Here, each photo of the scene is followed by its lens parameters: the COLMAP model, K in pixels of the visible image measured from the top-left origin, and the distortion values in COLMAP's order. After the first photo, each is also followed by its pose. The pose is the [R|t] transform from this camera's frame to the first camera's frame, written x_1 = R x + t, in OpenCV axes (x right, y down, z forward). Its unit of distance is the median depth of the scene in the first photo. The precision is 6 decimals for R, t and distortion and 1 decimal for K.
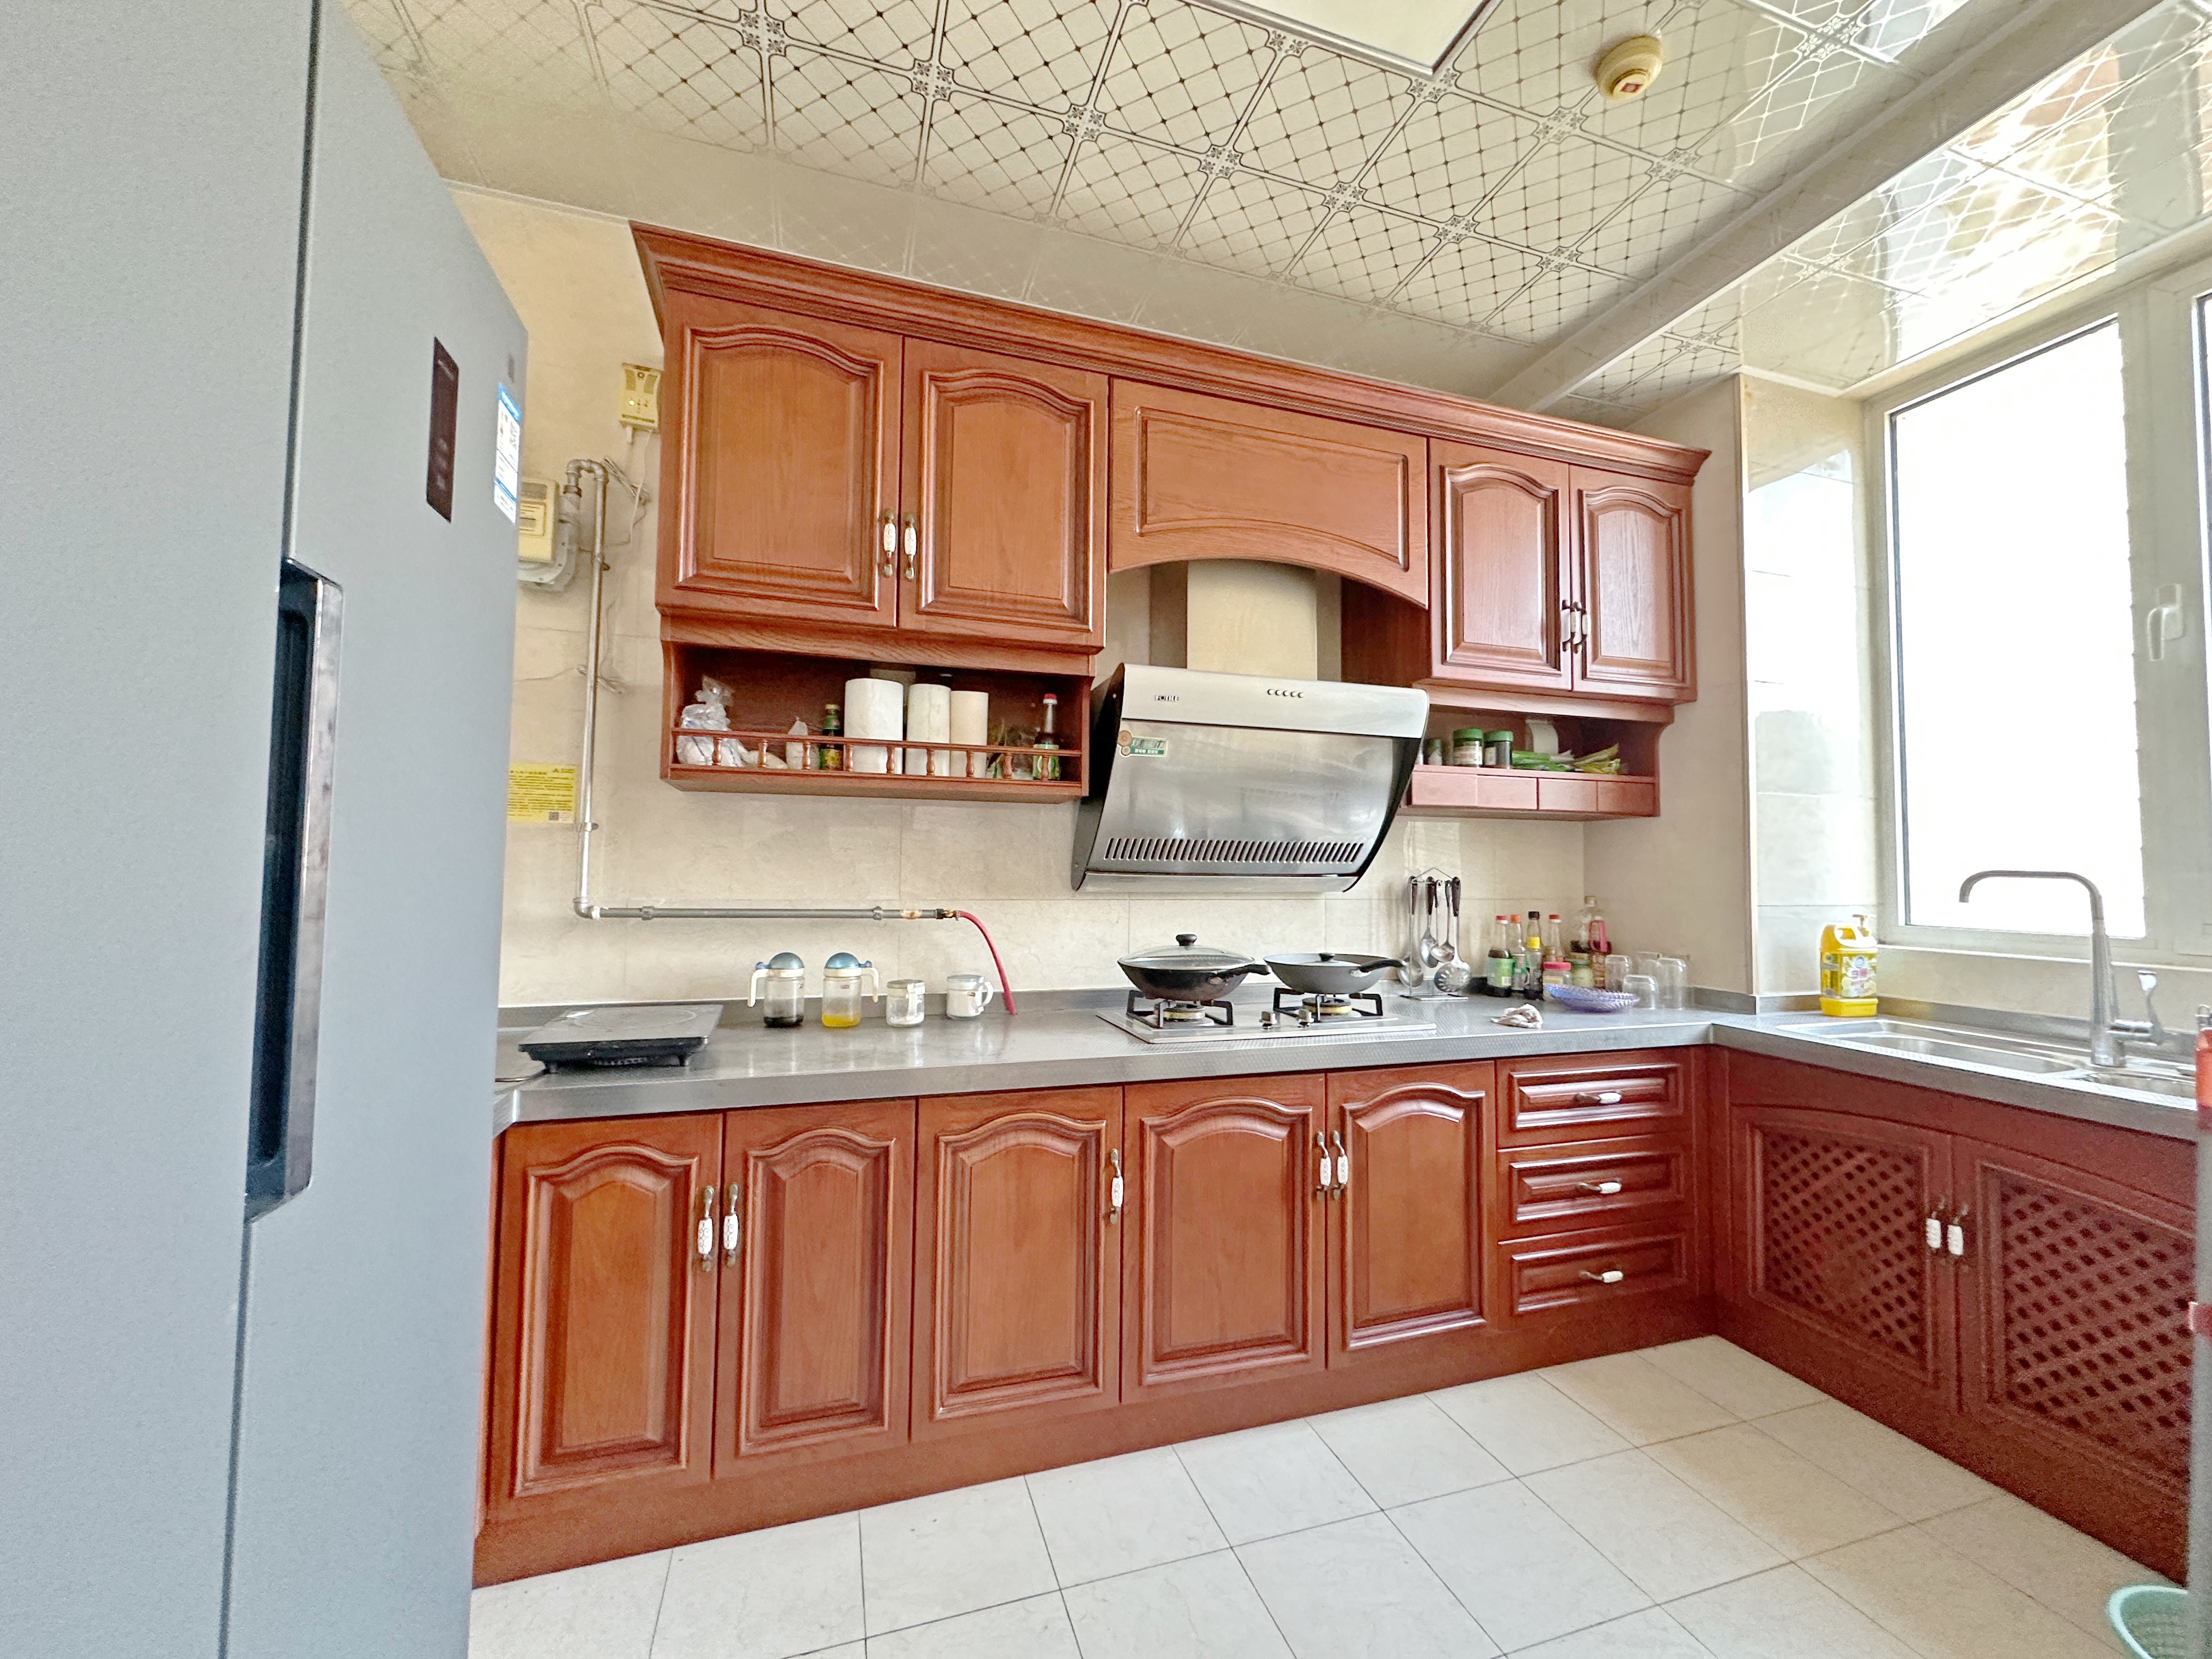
lens RADIAL K [[882.8, 0, 1112.8], [0, 882.8, 827.7], [0, 0, 1]] dist [0.002718, -0.000049]
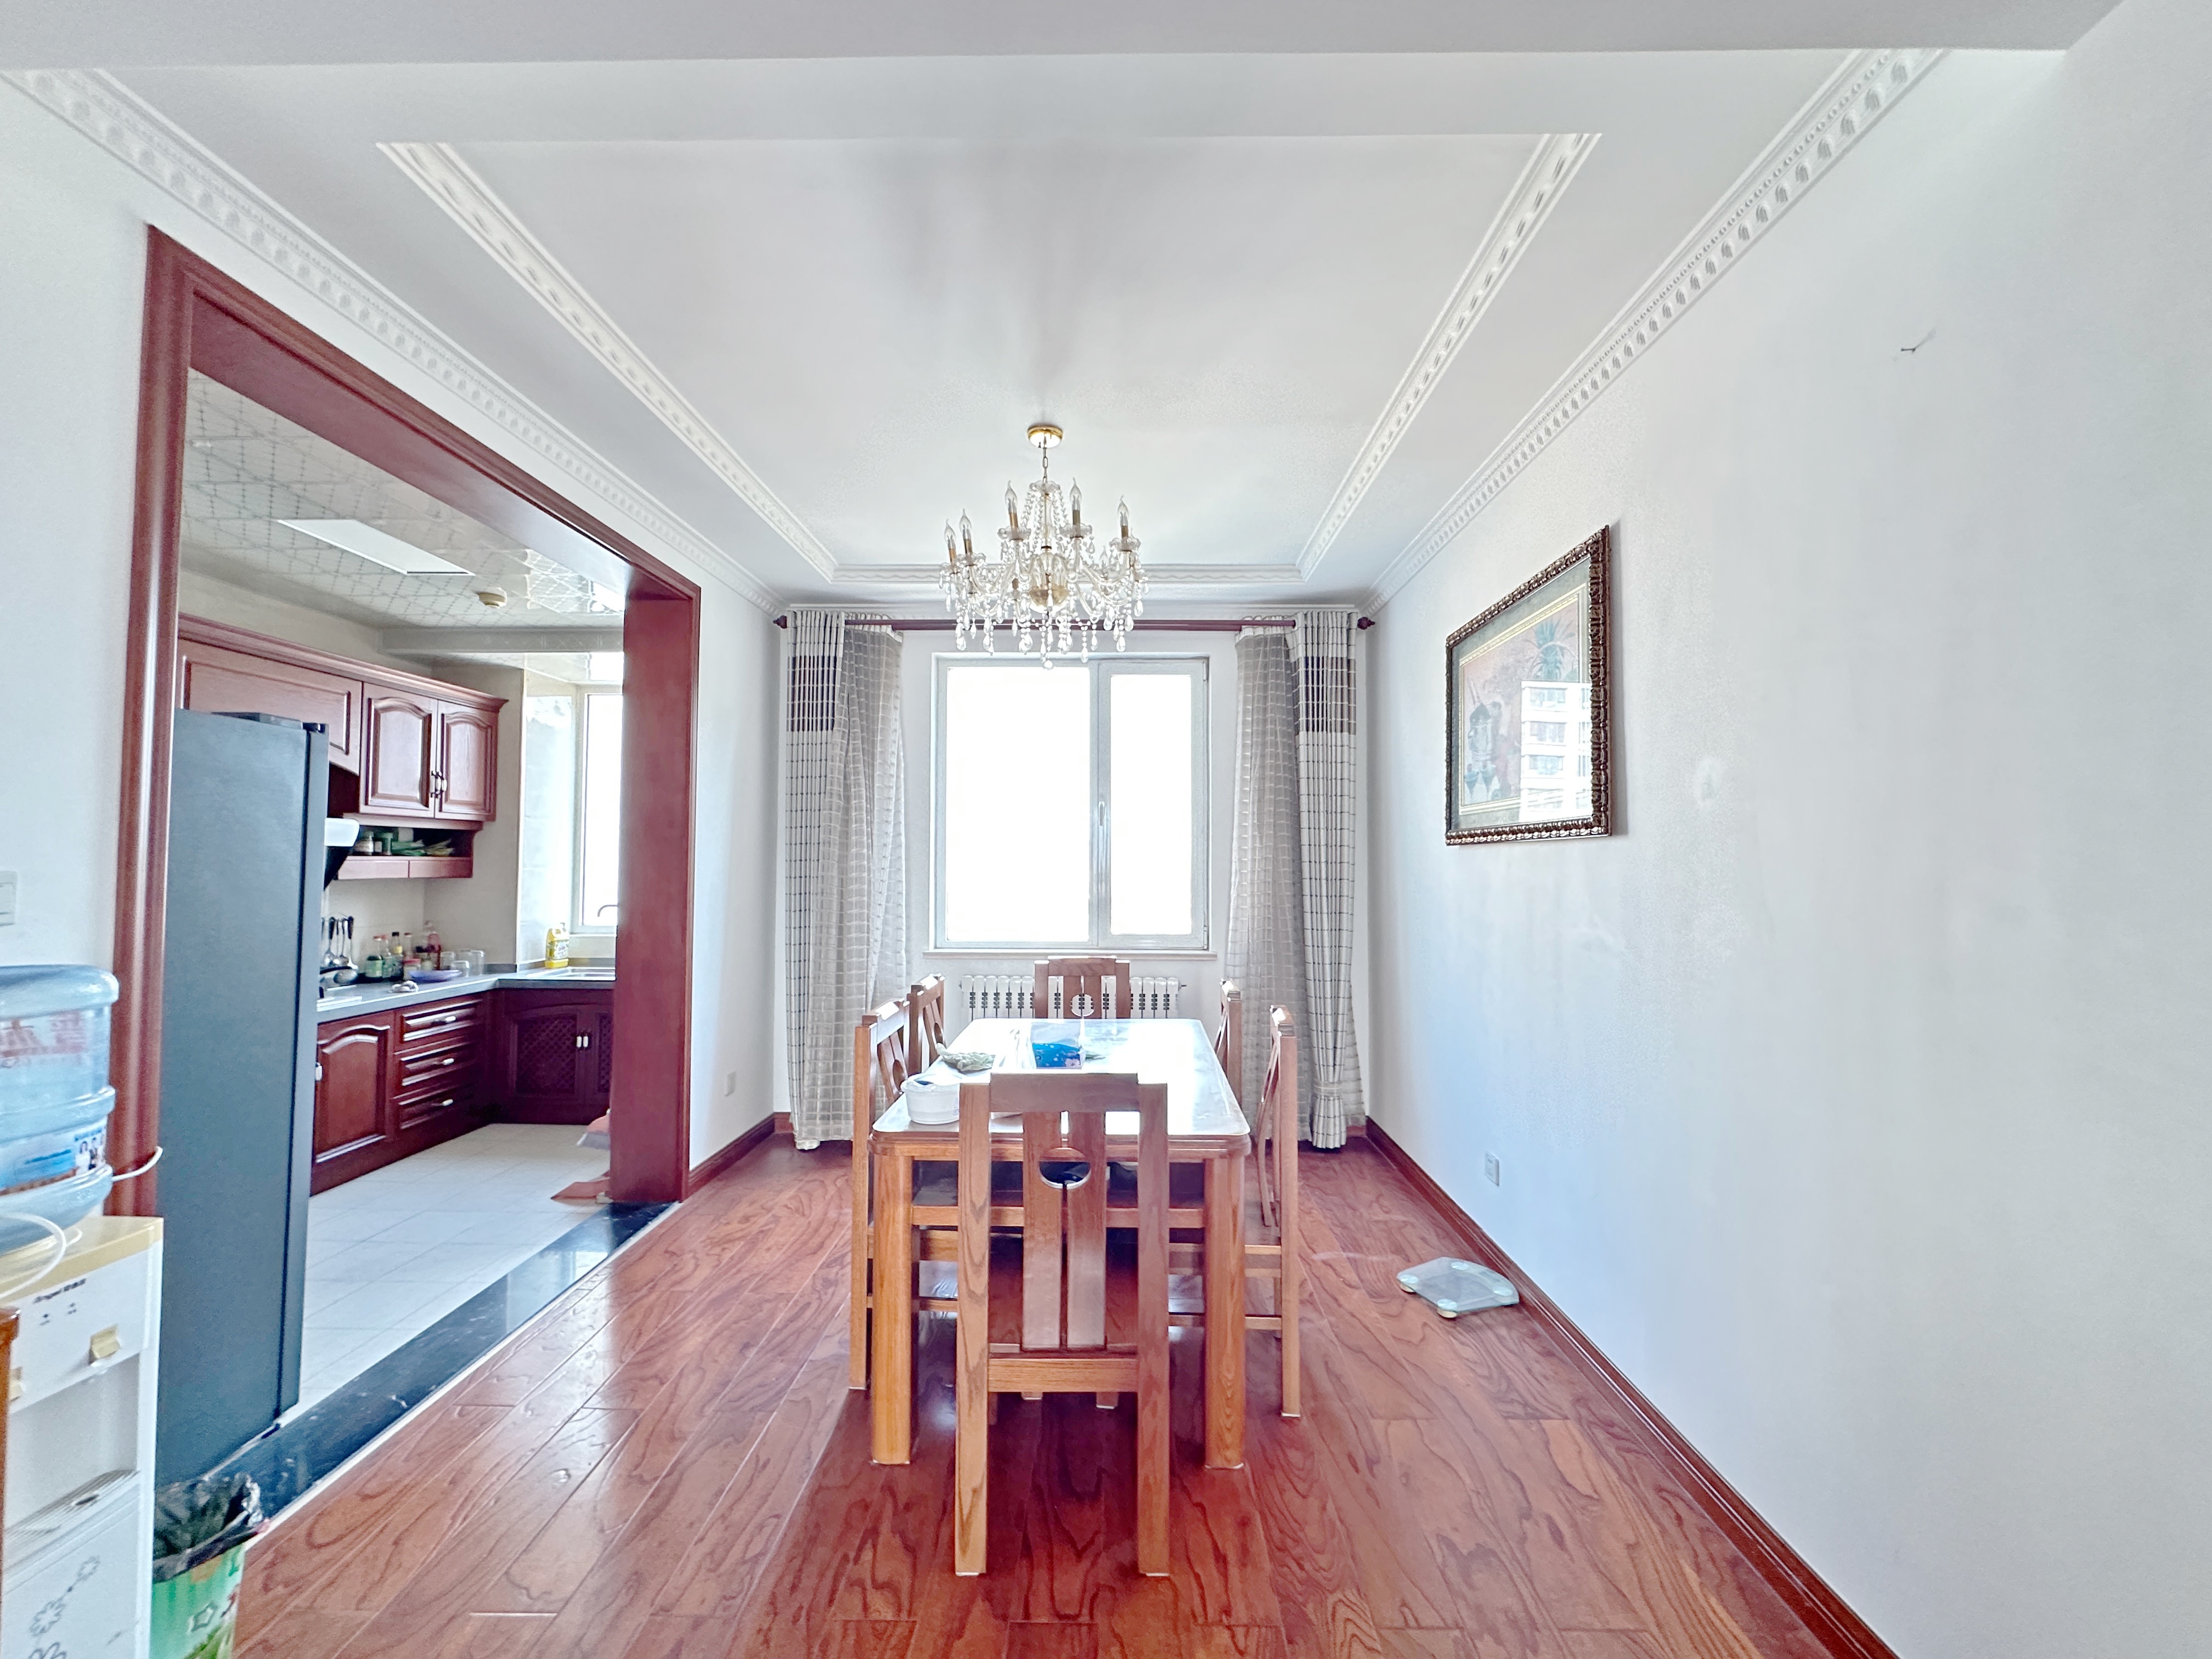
lens RADIAL K [[882.8, 0, 1113.3], [0, 882.8, 834.9], [0, 0, 1]] dist [0.002718, -0.000049]
pose [[0.321764, 0.021519, 0.946575, -0.836755], [-0.047458, 0.998852, -0.006576, -0.175784], [-0.945630, -0.042807, 0.322416, -1.037697]]
